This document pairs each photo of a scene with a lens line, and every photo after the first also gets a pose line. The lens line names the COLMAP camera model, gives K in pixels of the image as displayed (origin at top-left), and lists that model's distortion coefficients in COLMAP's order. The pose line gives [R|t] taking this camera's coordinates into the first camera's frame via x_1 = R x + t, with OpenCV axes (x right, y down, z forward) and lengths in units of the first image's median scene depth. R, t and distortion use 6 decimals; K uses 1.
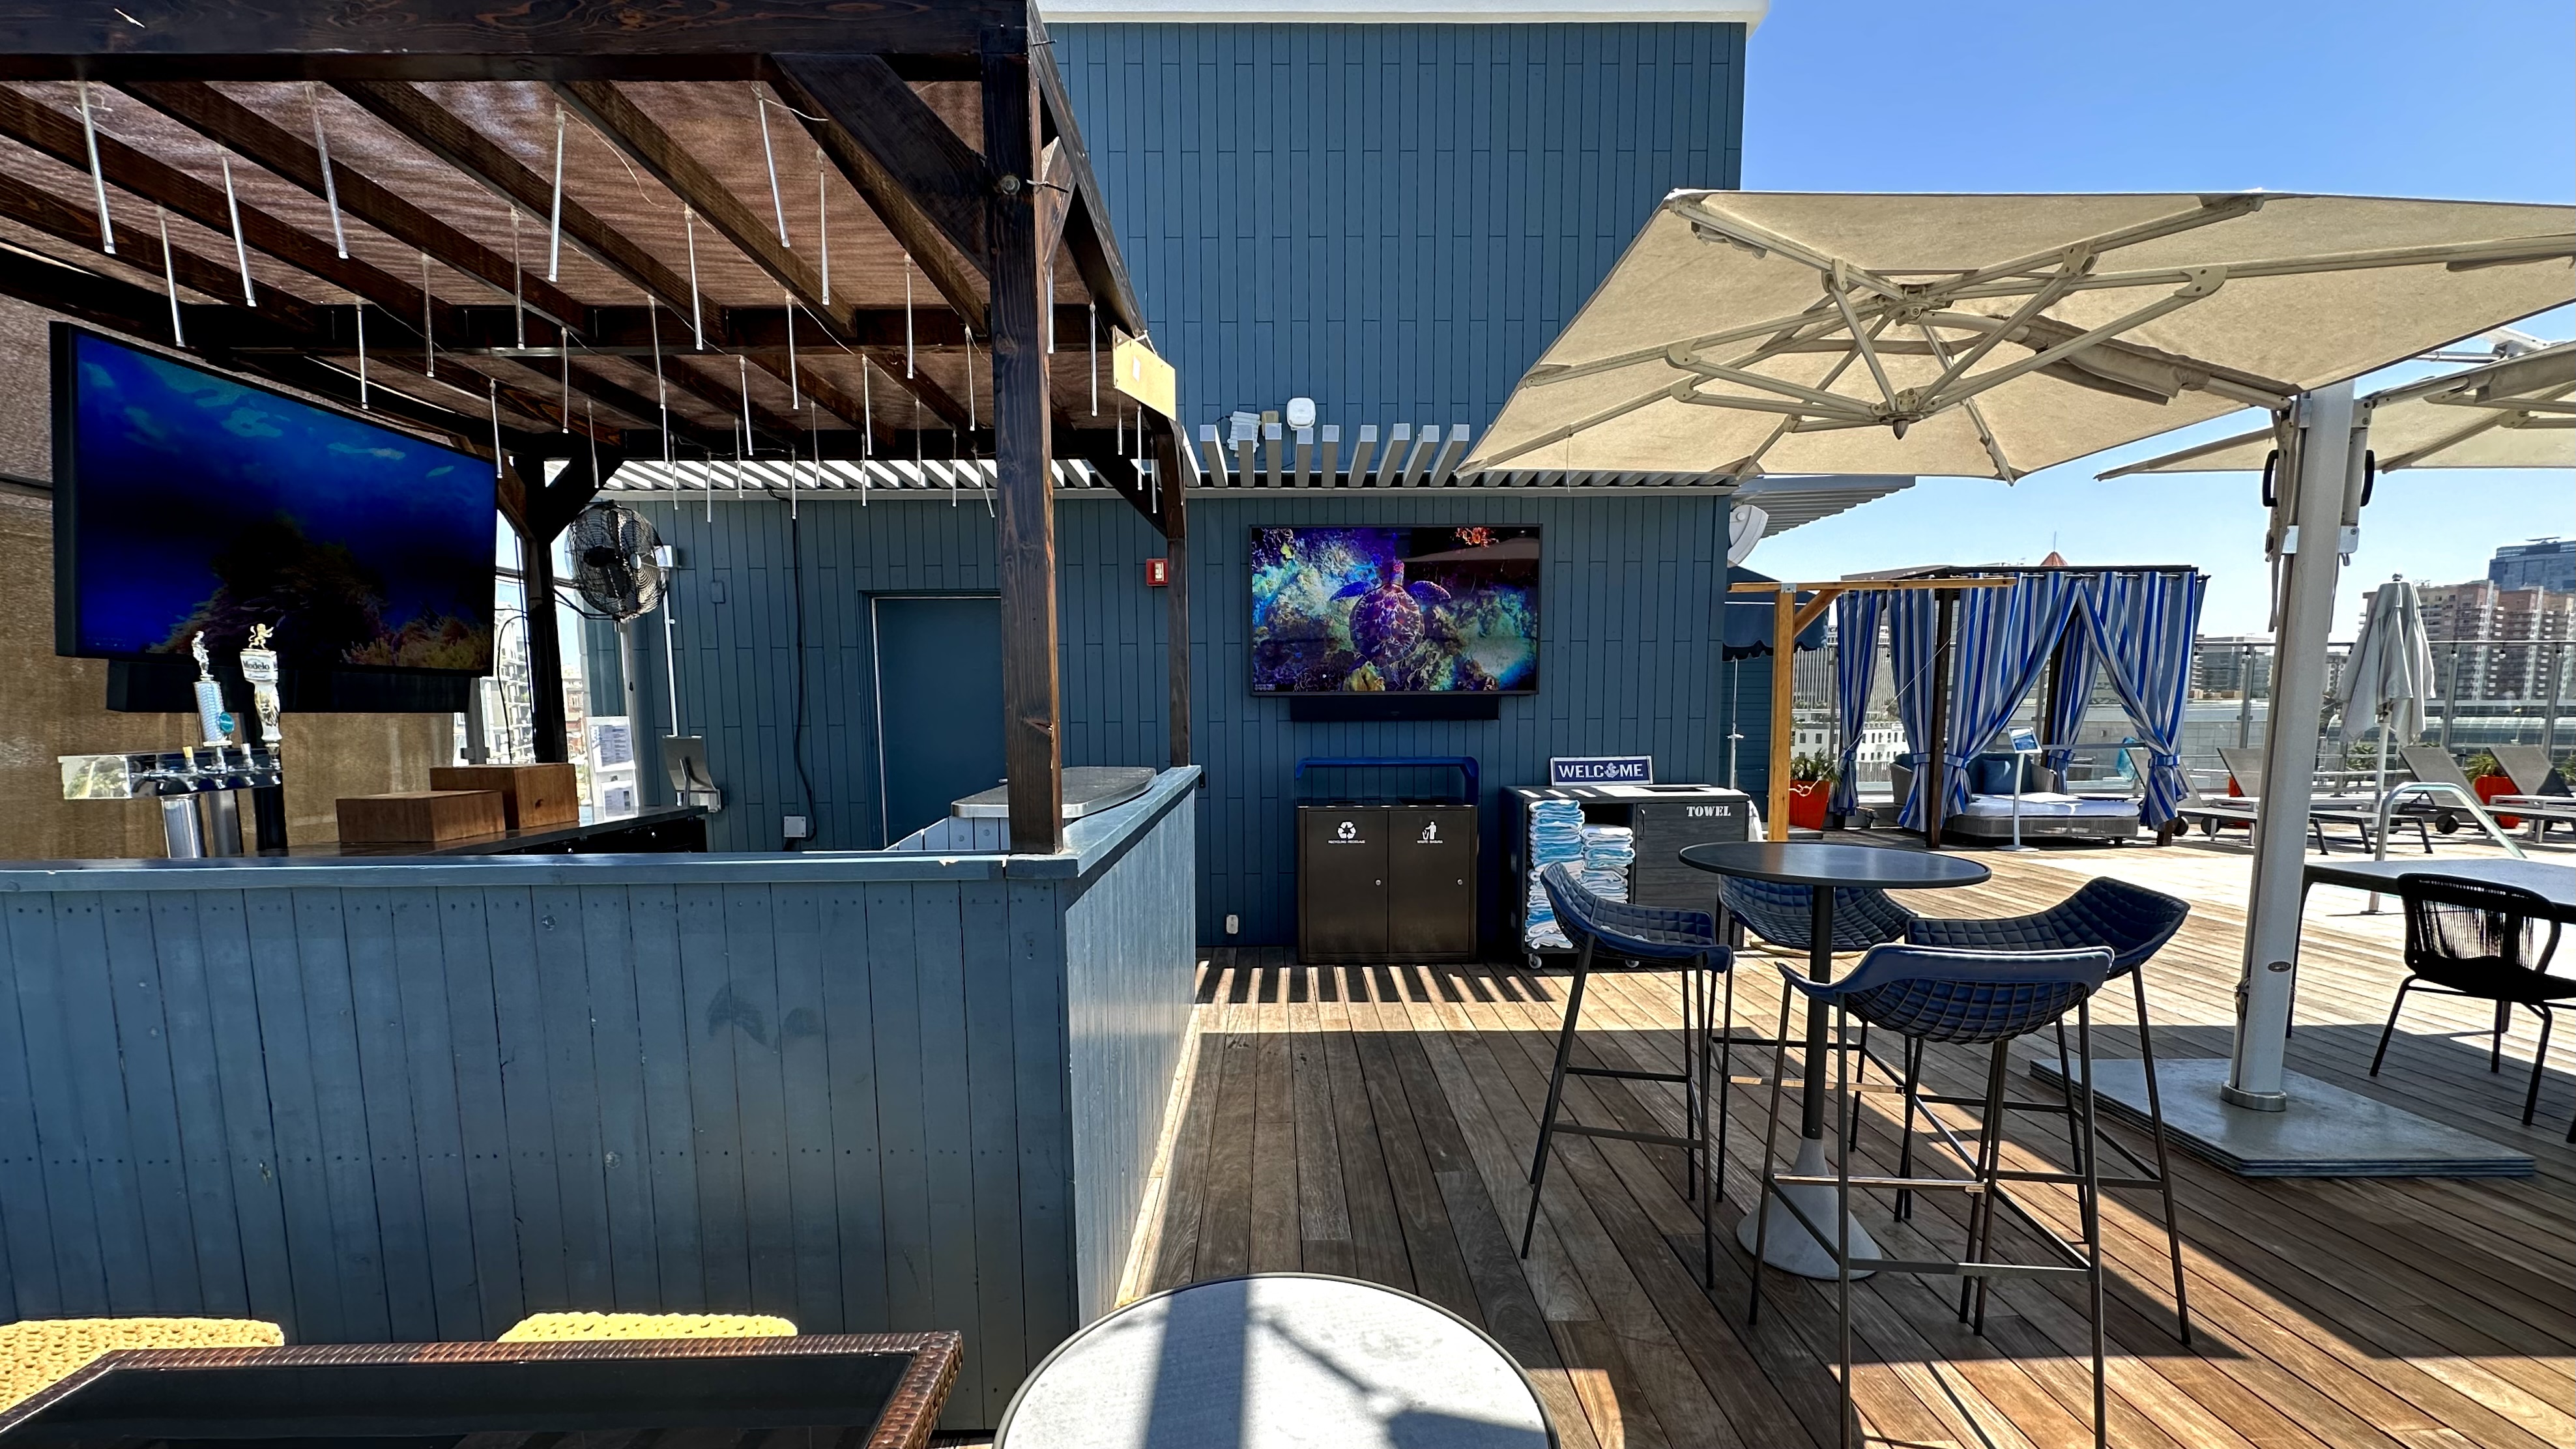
lens RADIAL K [[1007.9, 0, 1288.0], [0, 1007.9, 724.5], [0, 0, 1]] dist [0.000785, 0.000074]
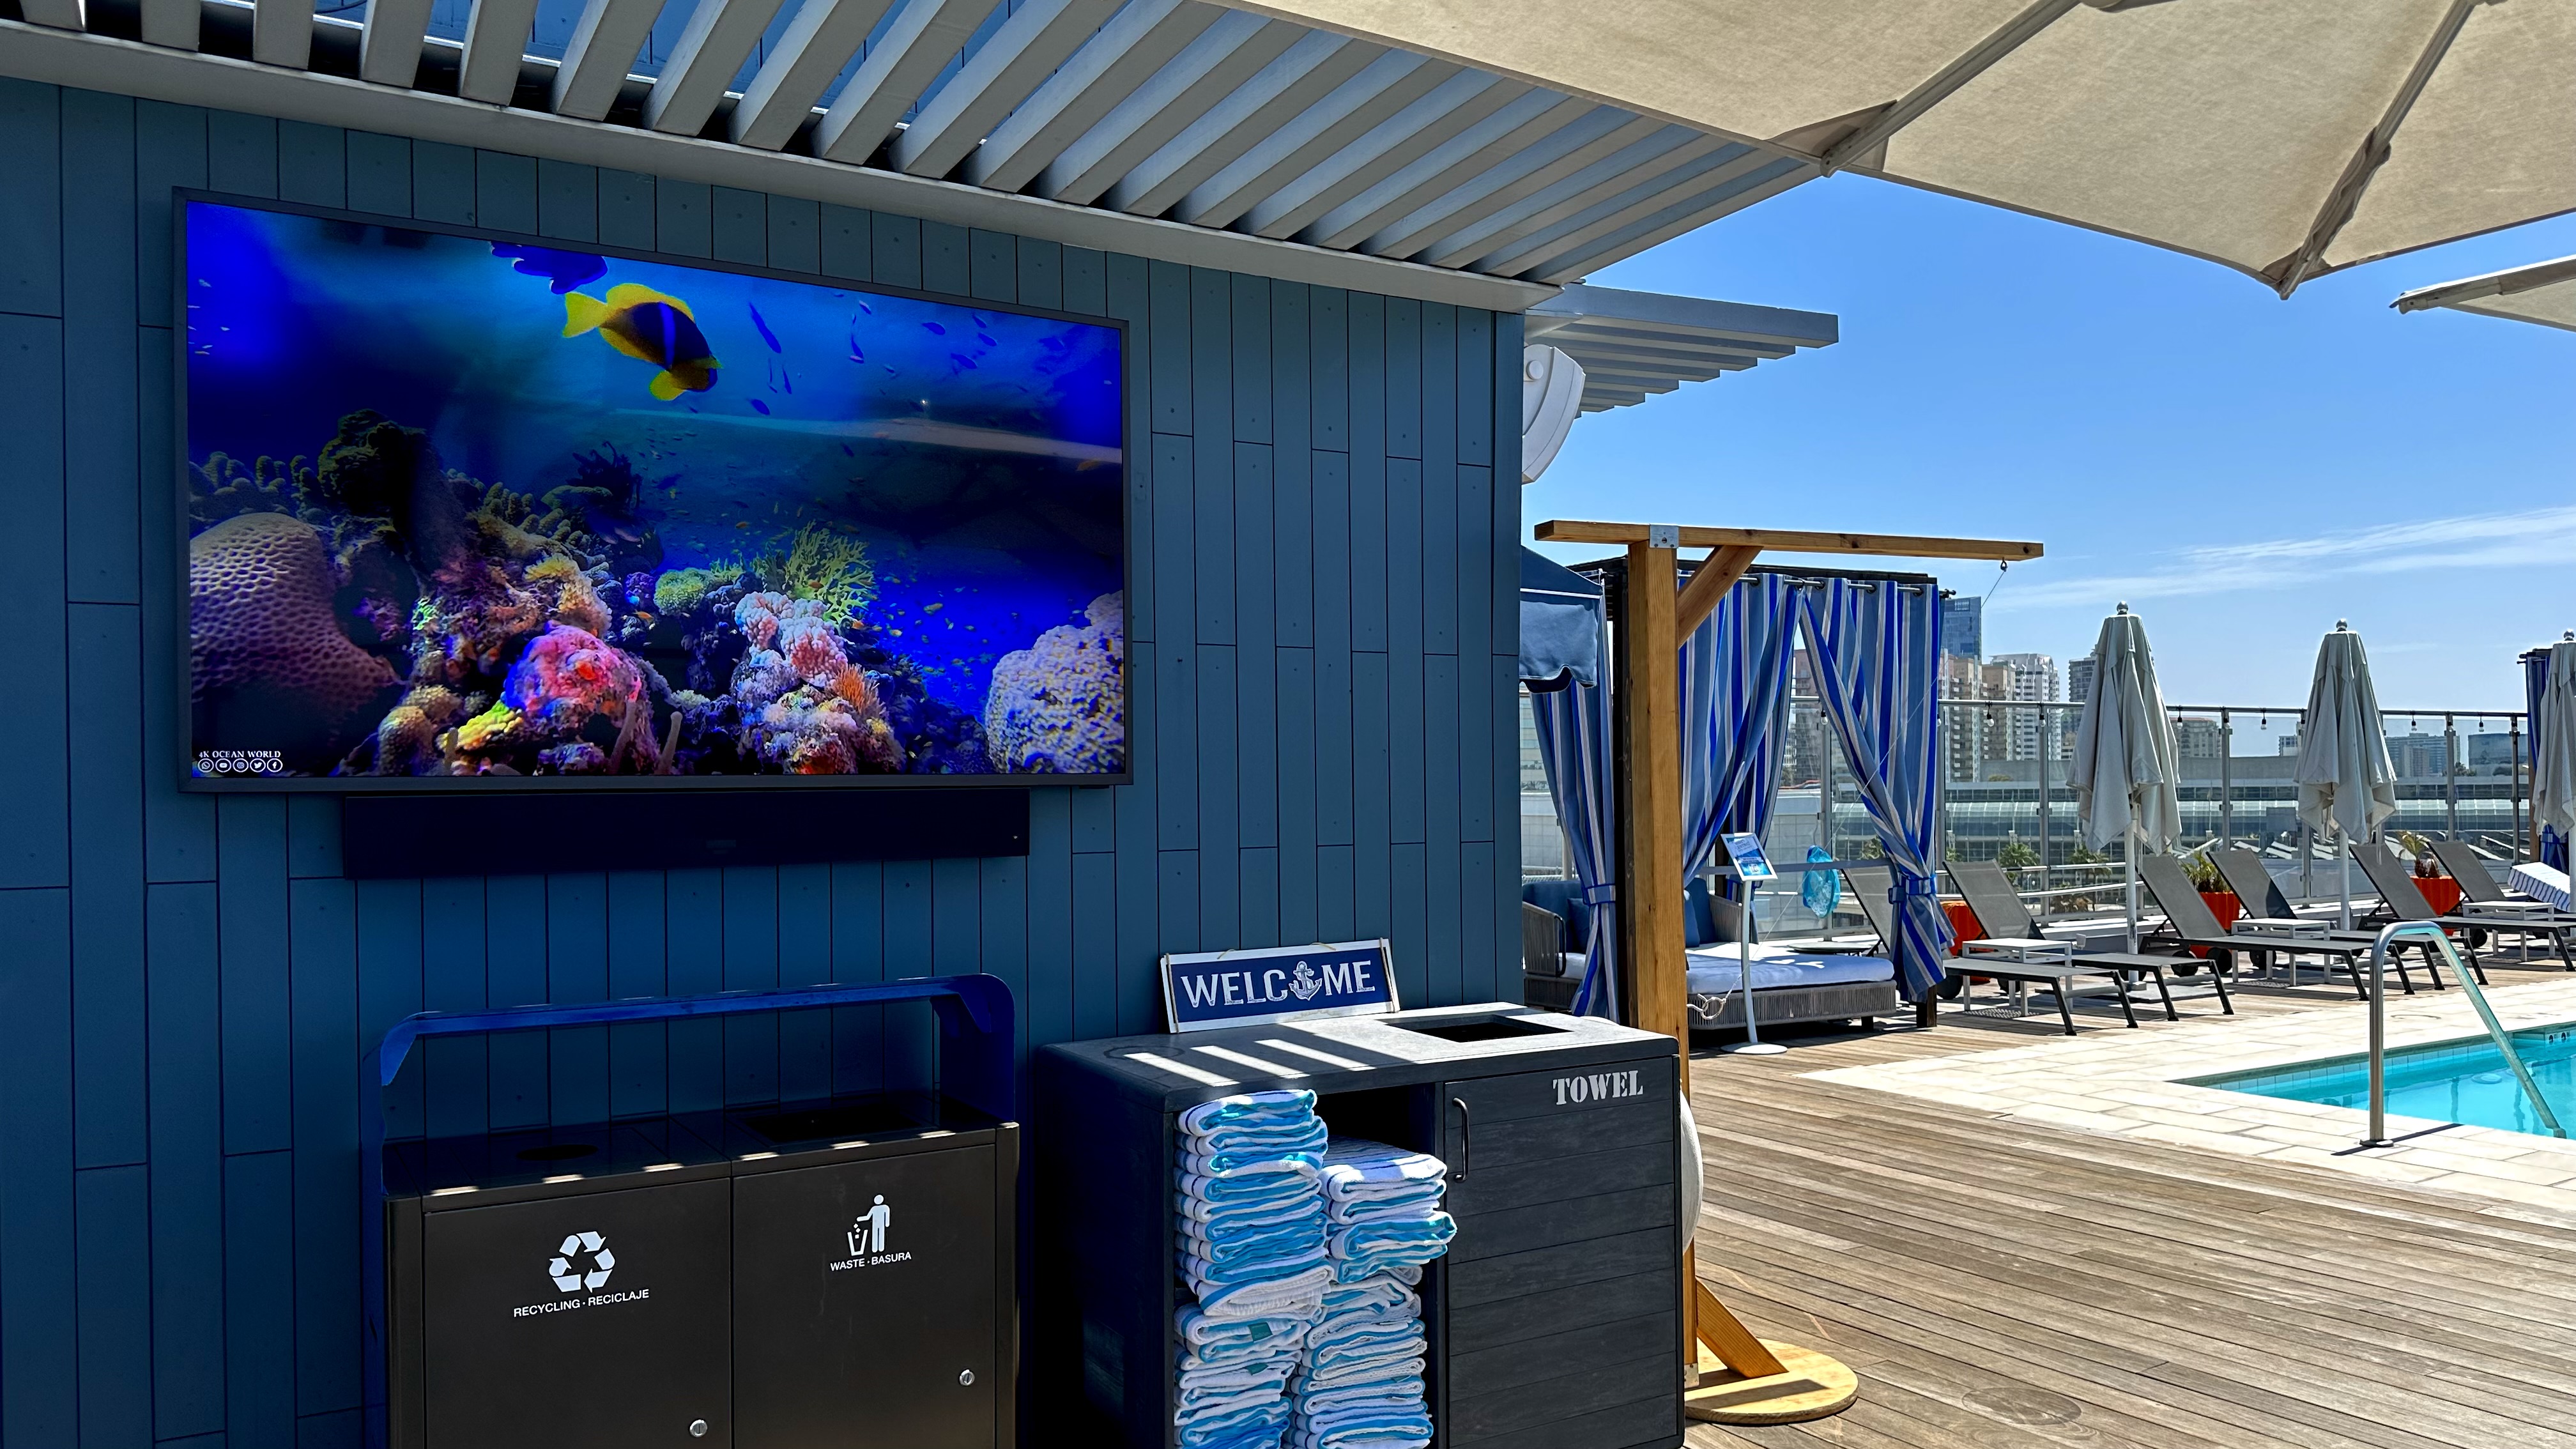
lens RADIAL K [[1755.9, 0, 1294.0], [0, 1755.9, 741.5], [0, 0, 1]] dist [0.032574, -0.001426]
pose [[0.857380, 0.009422, 0.514597, -0.025630], [0.016043, 0.998857, -0.045019, -0.014910], [-0.514434, 0.046854, 0.856249, 0.416966]]
